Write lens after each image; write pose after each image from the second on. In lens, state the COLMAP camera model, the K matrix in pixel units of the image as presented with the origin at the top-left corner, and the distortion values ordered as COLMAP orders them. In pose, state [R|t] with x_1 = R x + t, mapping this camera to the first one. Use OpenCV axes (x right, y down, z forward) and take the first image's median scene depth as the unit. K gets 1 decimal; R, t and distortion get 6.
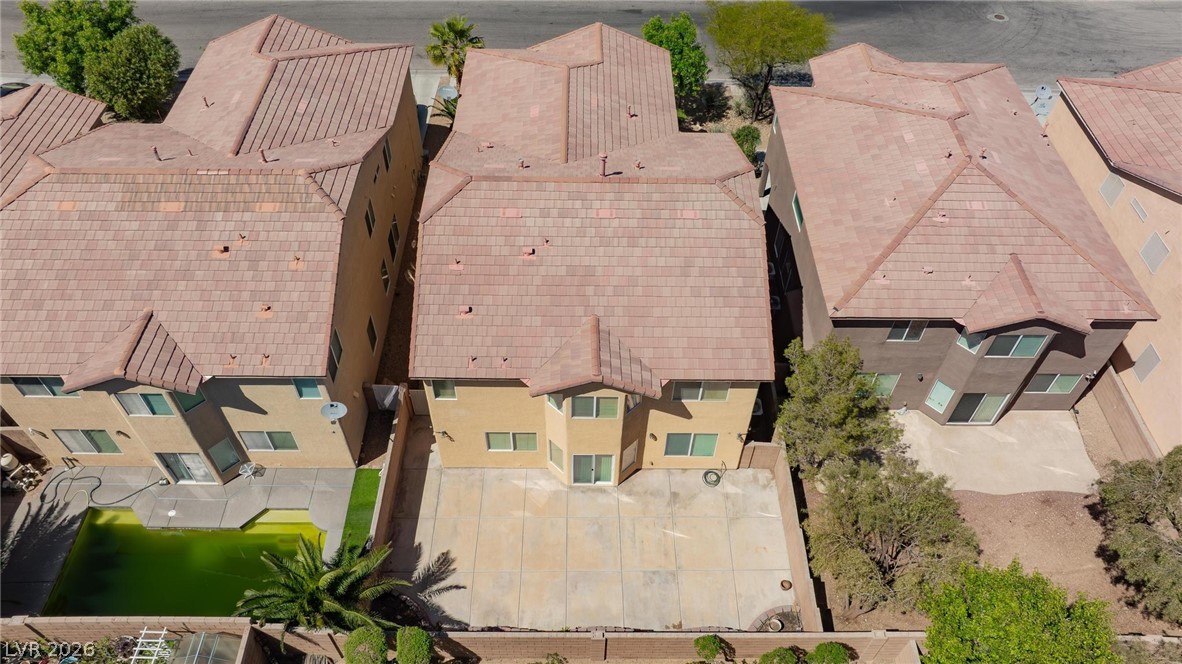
lens RADIAL K [[834.3, 0, 596.9], [0, 834.3, 328.5], [0, 0, 1]] dist [-0.018808, 0.001473]
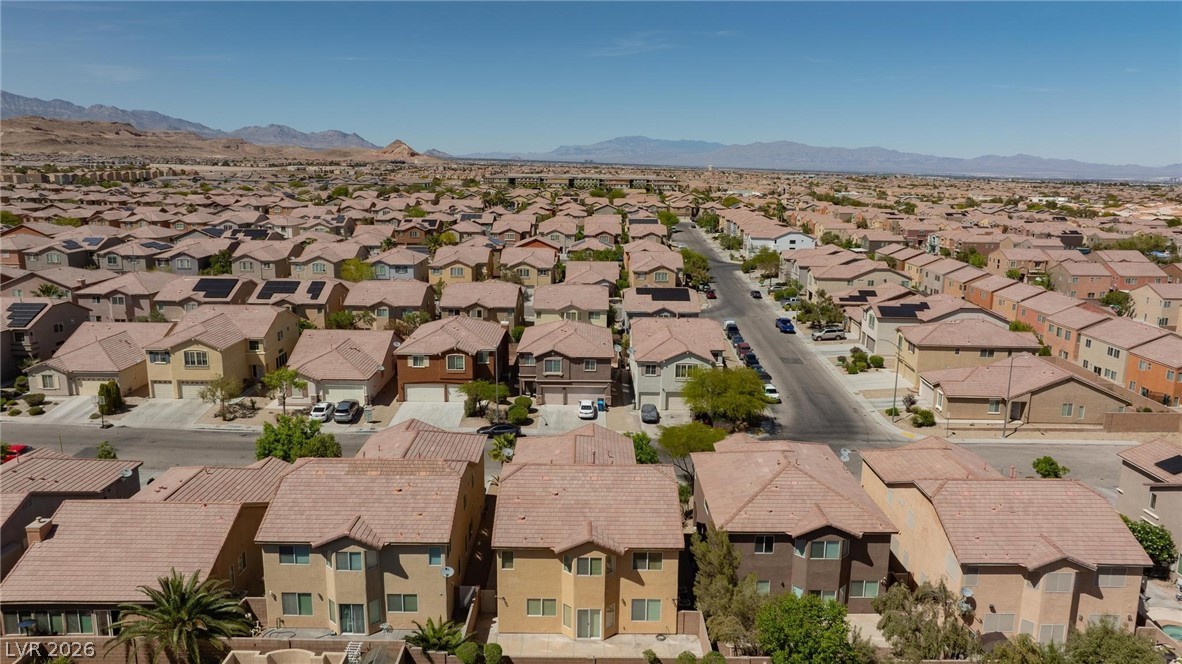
lens RADIAL K [[834.3, 0, 596.9], [0, 834.3, 328.5], [0, 0, 1]] dist [-0.018808, 0.001473]
pose [[0.999957, -0.009080, 0.001760, 0.014889], [0.008297, 0.796571, -0.604489, 0.755239], [0.004087, 0.604477, 0.796612, -0.753434]]
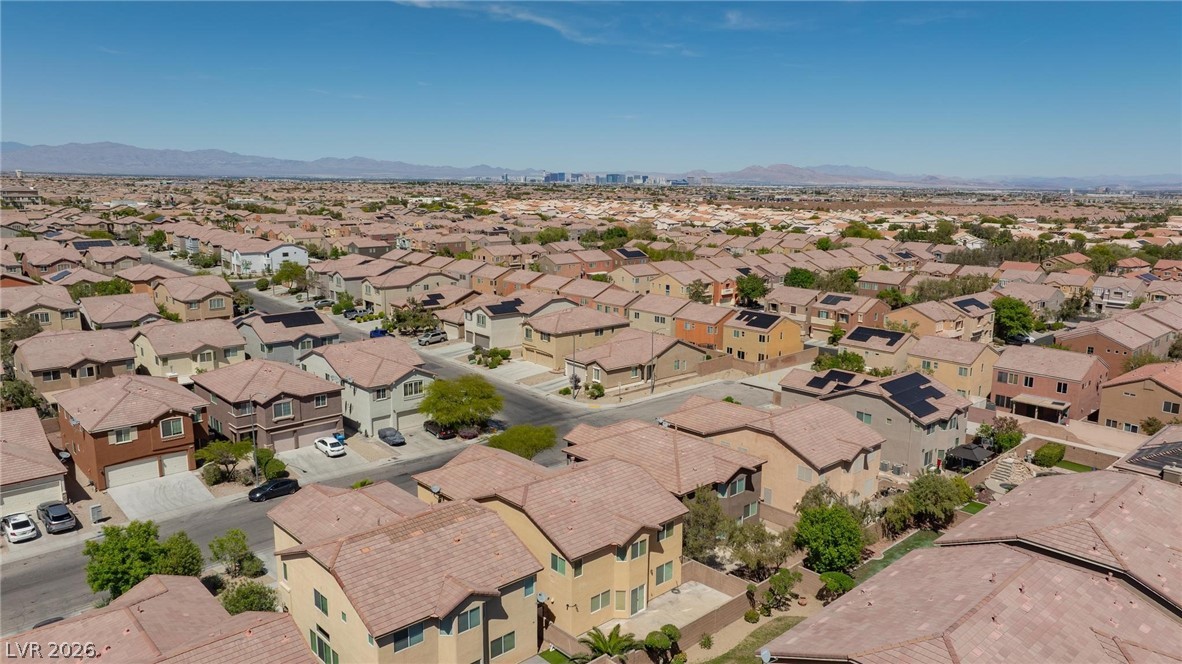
lens RADIAL K [[834.3, 0, 596.9], [0, 834.3, 328.5], [0, 0, 1]] dist [-0.018808, 0.001473]
pose [[0.730504, -0.141175, 0.668157, -1.364668], [0.515825, 0.755248, -0.404381, 0.452680], [-0.447536, 0.640054, 0.624533, -0.616274]]
